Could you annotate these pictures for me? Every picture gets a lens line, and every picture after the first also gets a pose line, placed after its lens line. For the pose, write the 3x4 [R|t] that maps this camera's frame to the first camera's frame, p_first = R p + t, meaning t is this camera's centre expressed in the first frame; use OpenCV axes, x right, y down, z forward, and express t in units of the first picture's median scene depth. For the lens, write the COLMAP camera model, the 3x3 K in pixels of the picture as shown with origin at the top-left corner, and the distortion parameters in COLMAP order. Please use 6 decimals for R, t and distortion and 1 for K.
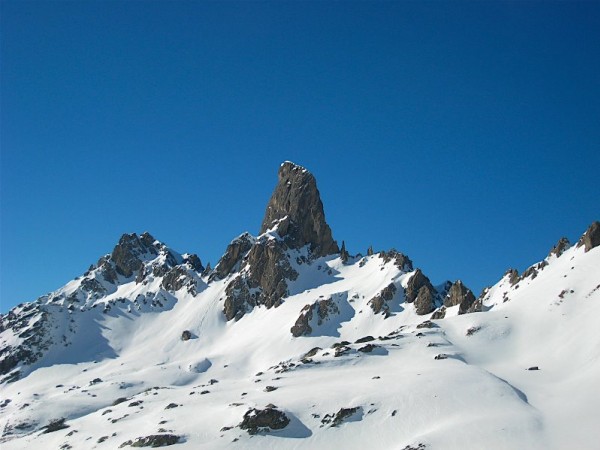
lens RADIAL K [[984.5, 0, 300.0], [0, 984.5, 225.0], [0, 0, 1]] dist [-0.200892, -0.027279]
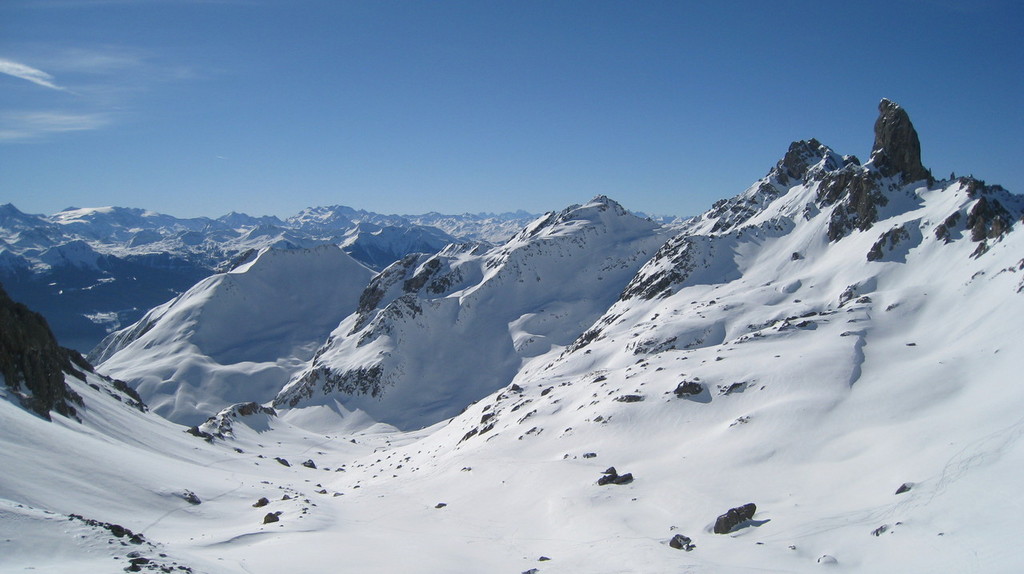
lens RADIAL K [[964.8, 0, 512.0], [0, 964.8, 287.0], [0, 0, 1]] dist [-0.112638, 0.002627]
pose [[0.816778, -0.001225, -0.576950, 0.302159], [0.148760, 0.966633, 0.208545, -0.164113], [0.557444, -0.256162, 0.789707, -0.204716]]
